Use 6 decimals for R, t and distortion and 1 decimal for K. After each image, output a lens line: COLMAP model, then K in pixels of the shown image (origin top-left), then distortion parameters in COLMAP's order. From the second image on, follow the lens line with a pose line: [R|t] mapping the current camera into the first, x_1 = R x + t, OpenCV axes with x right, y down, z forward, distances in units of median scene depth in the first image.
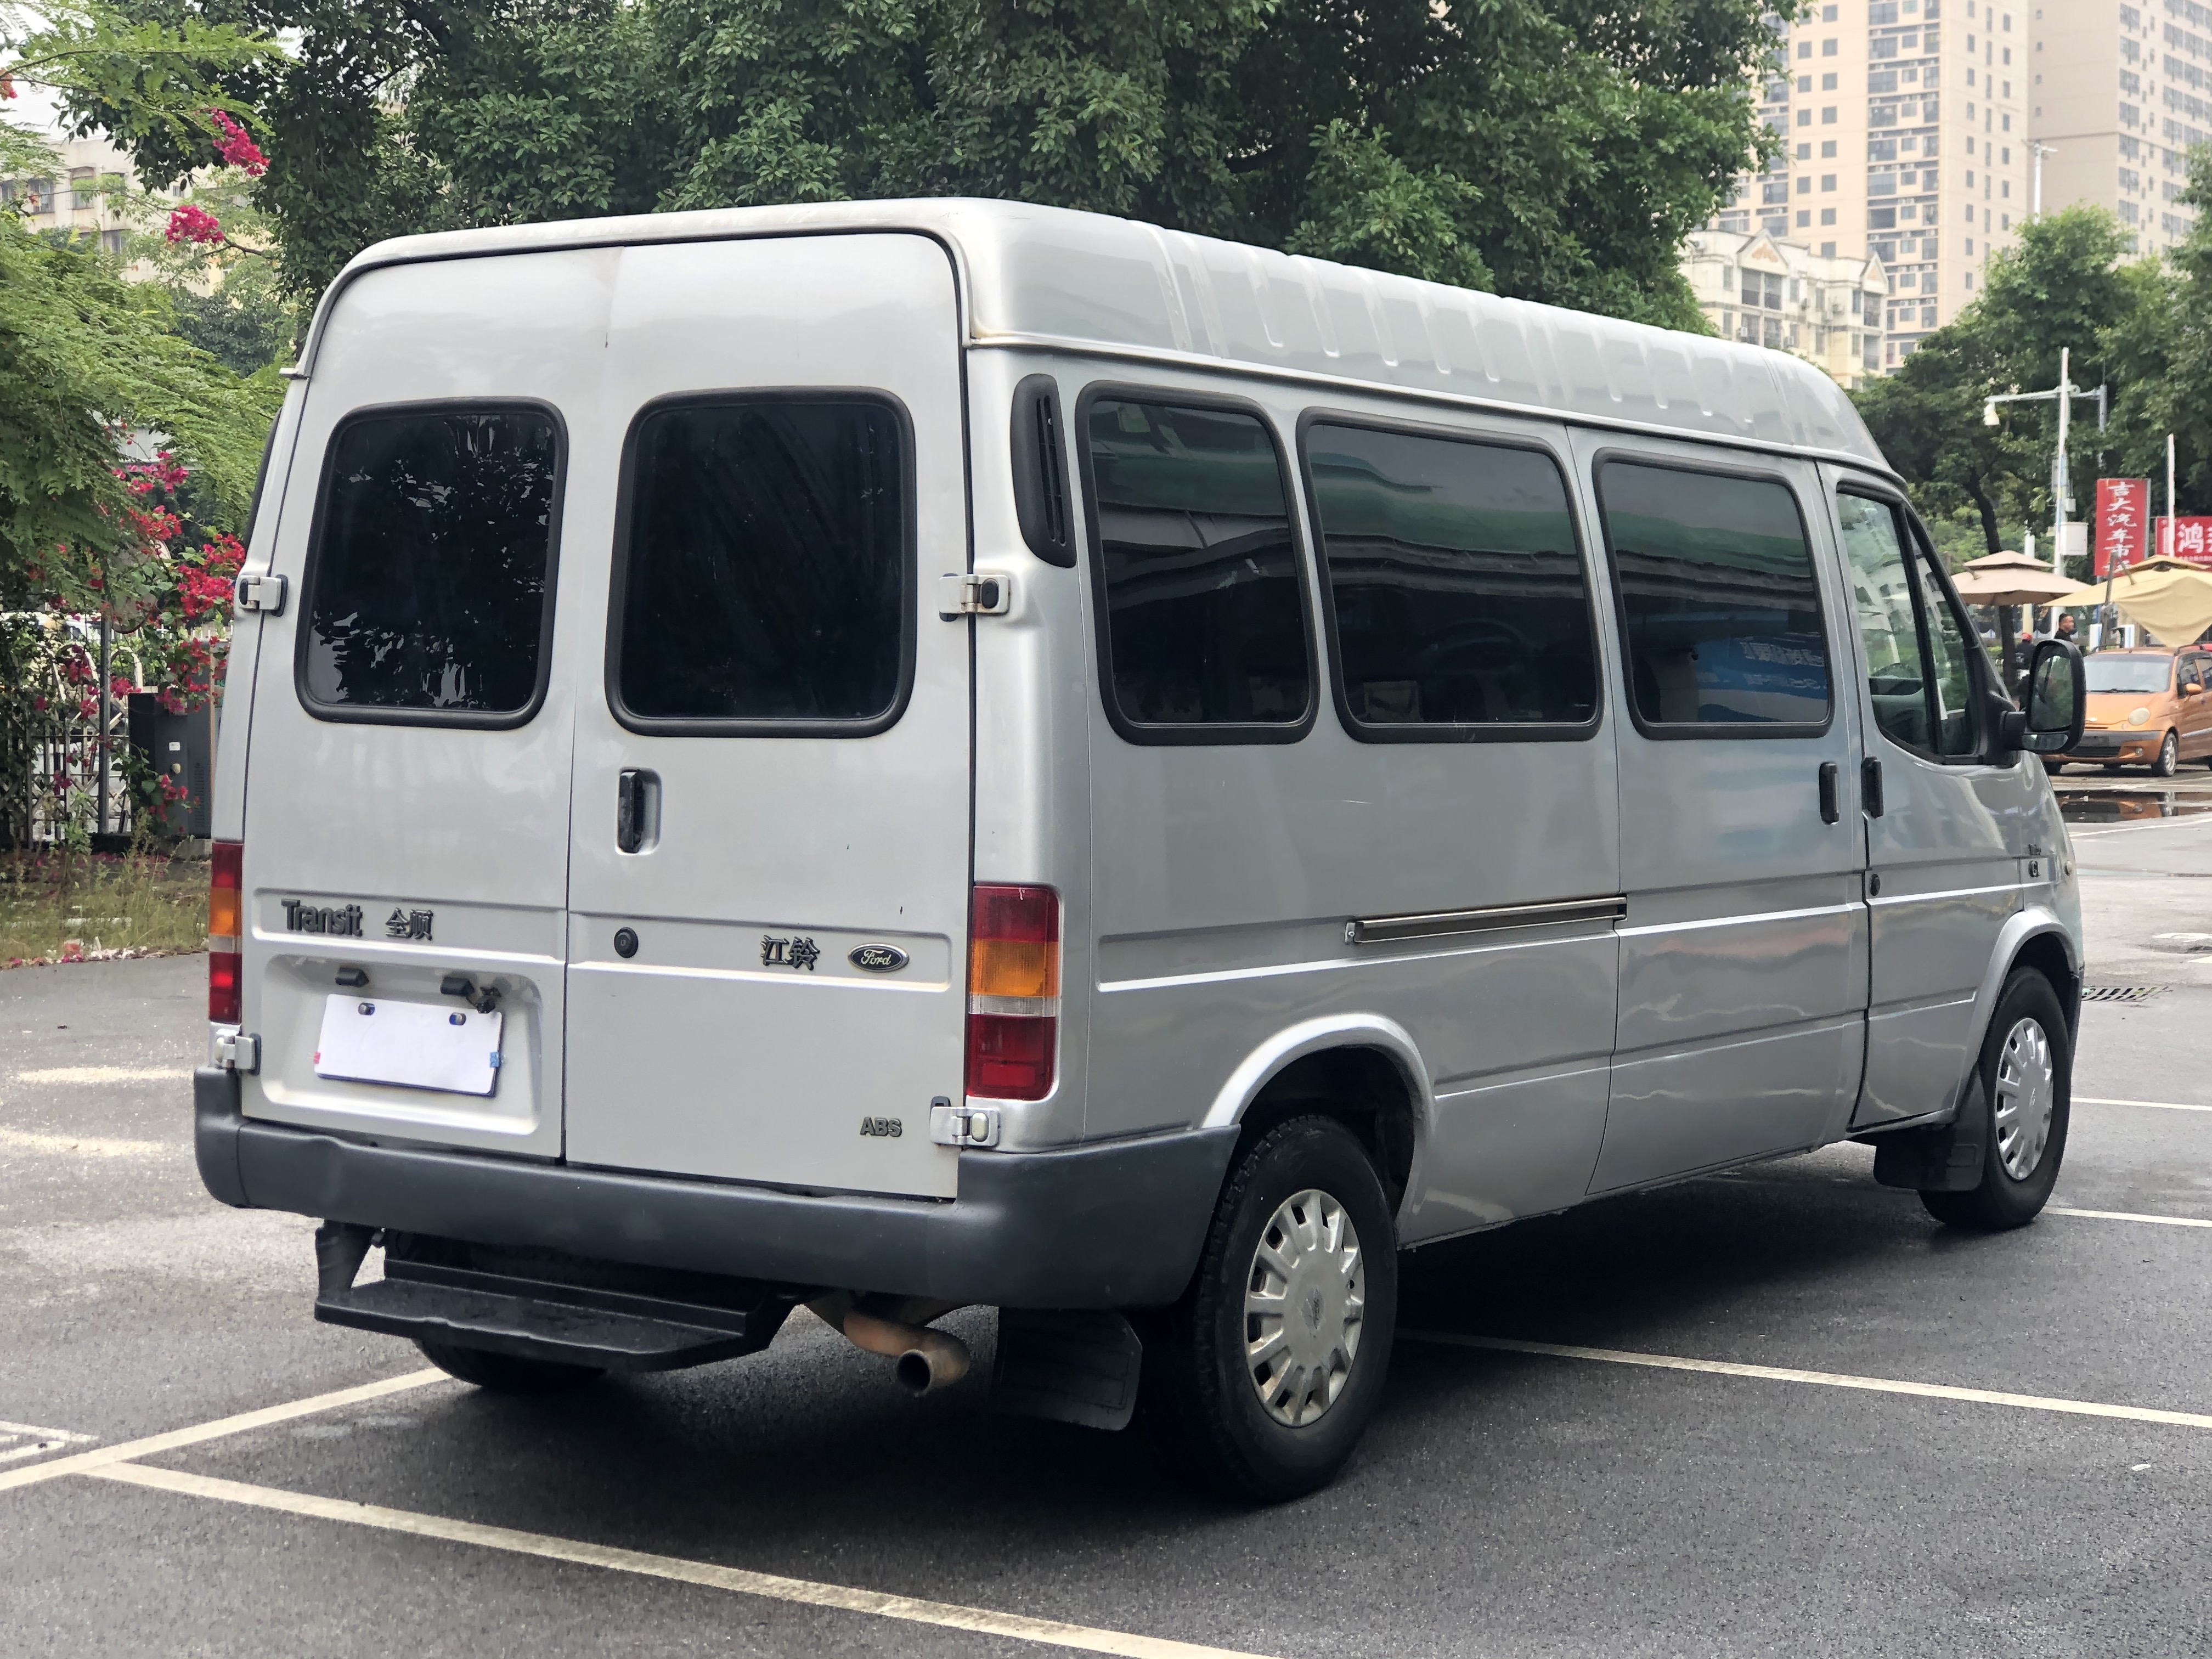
lens RADIAL K [[3715.4, 0, 1116.1], [0, 3715.4, 826.9], [0, 0, 1]] dist [0.037701, -0.183294]
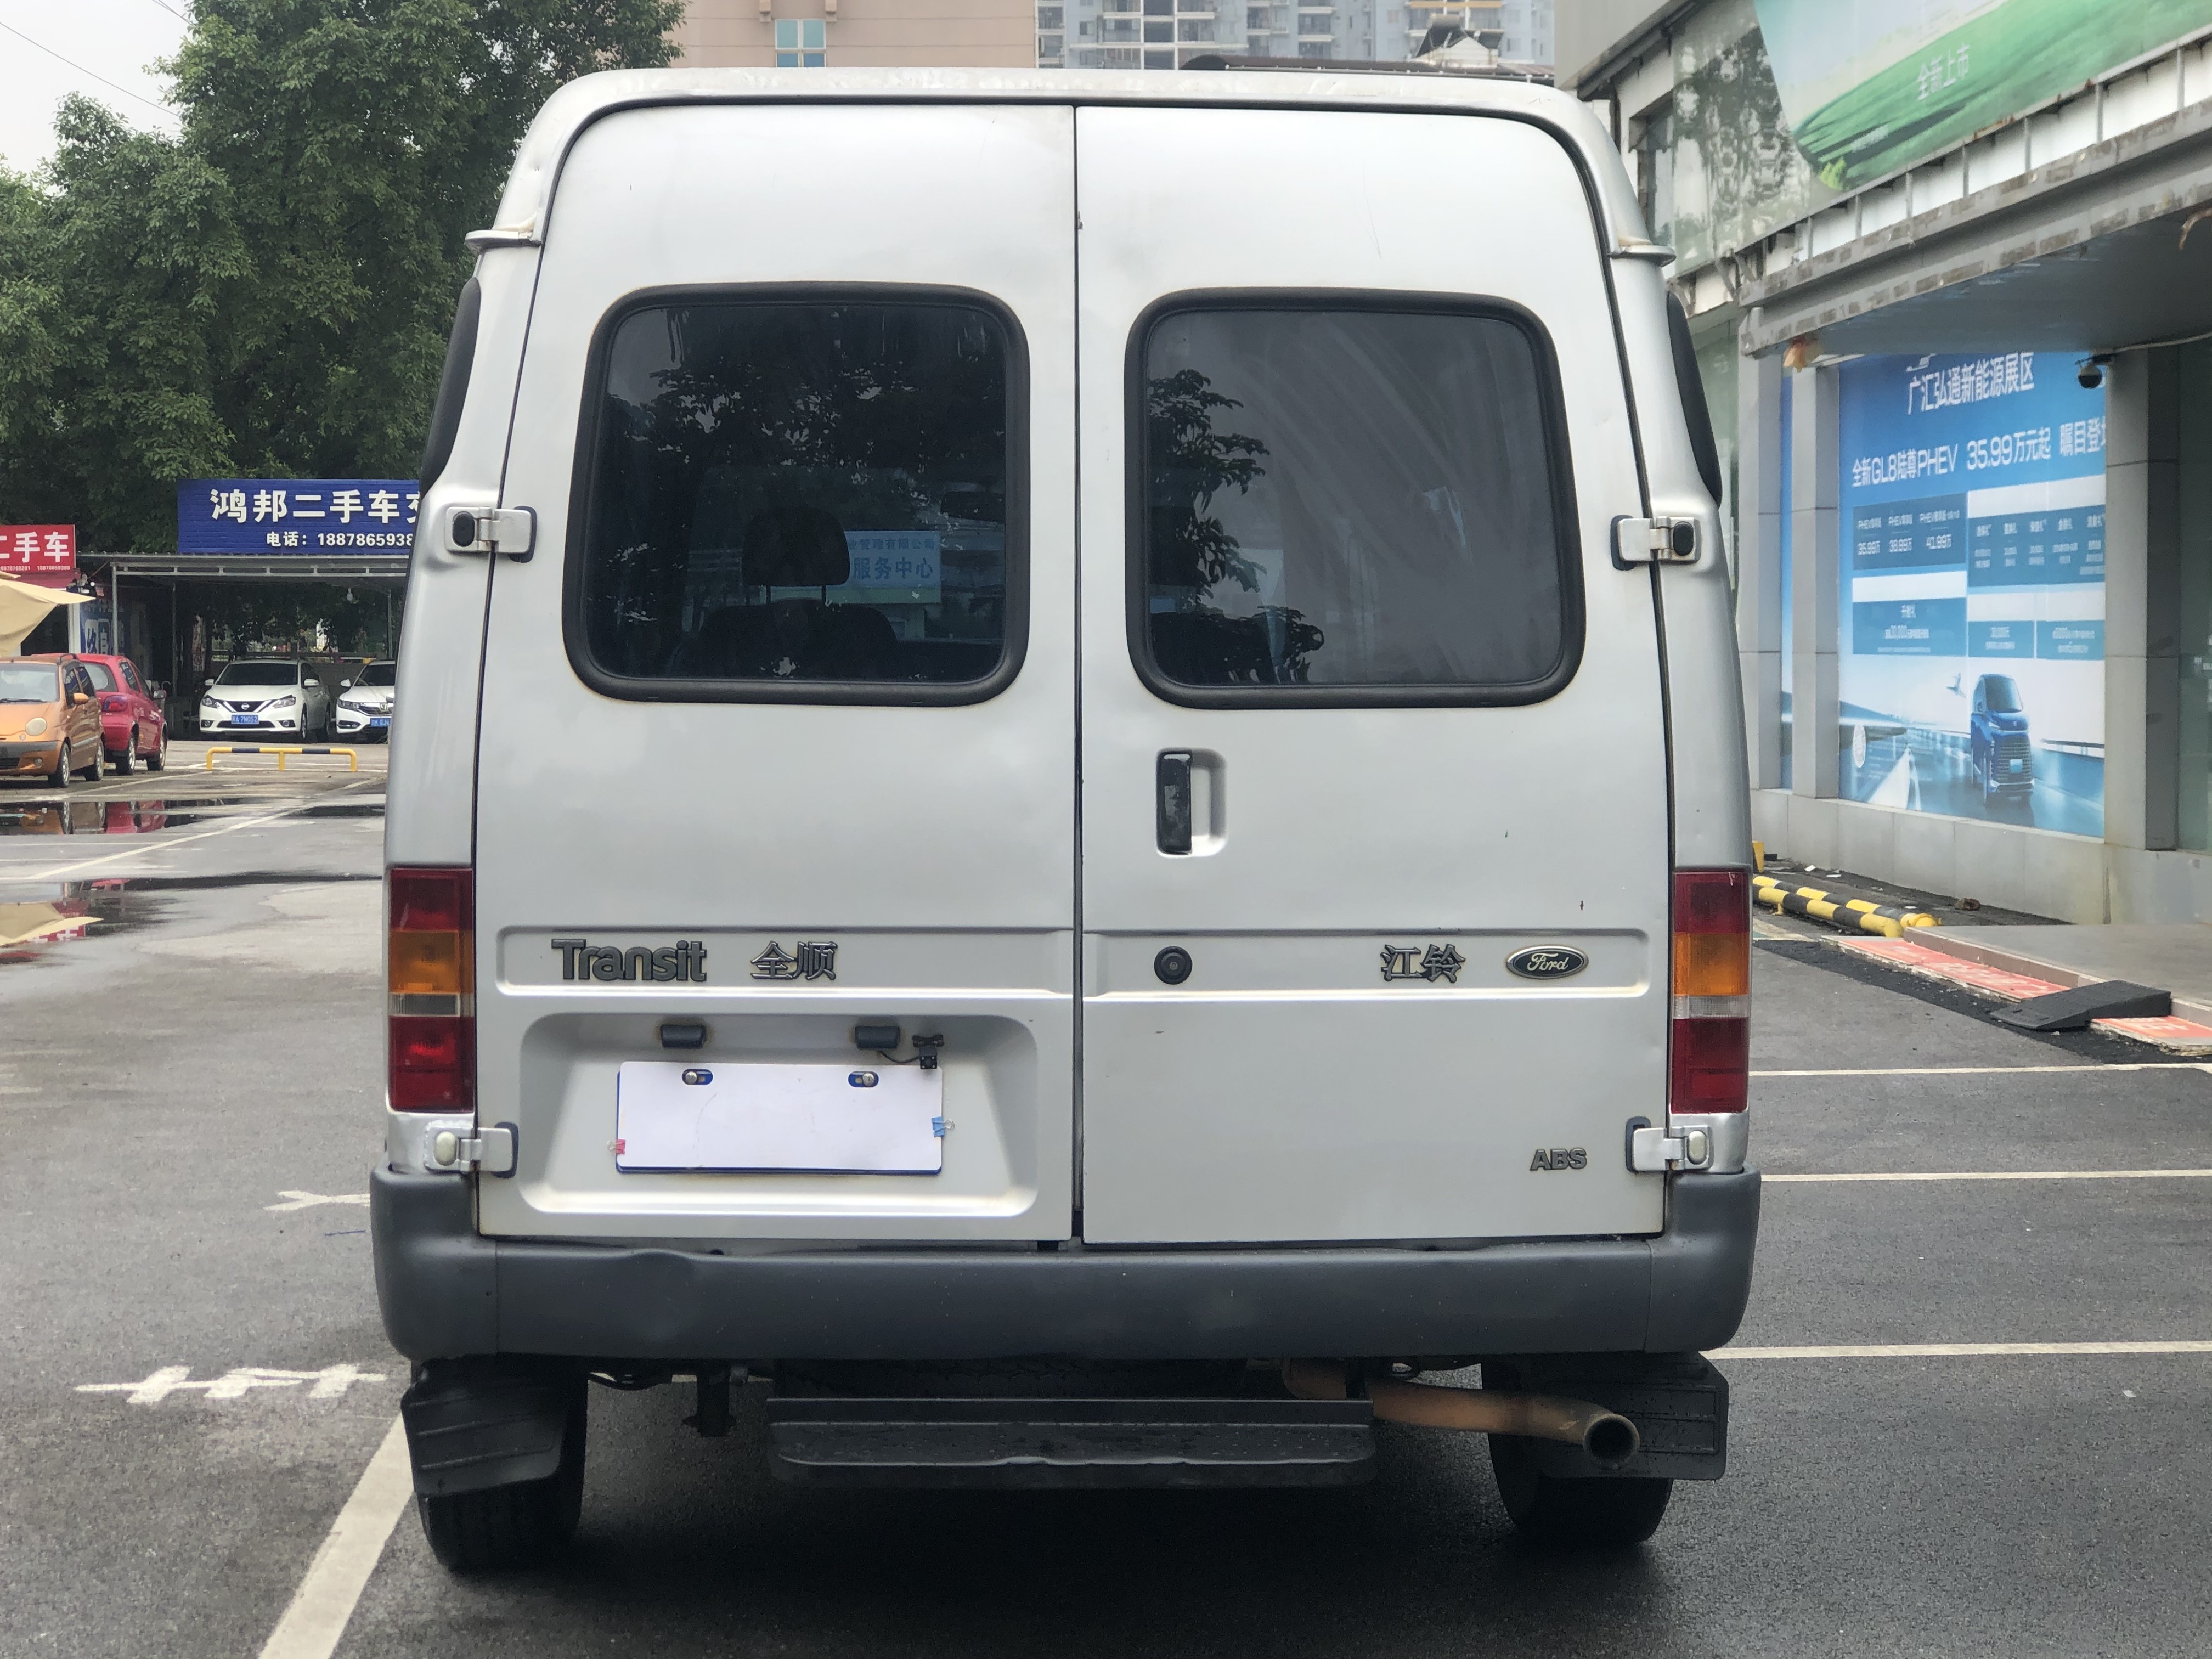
lens RADIAL K [[3715.4, 0, 1116.1], [0, 3715.4, 826.9], [0, 0, 1]] dist [0.037701, -0.183294]
pose [[0.795823, -0.031122, 0.604729, -0.616200], [0.033711, 0.999407, 0.007070, -0.005039], [-0.604590, 0.014760, 0.796400, 0.351813]]
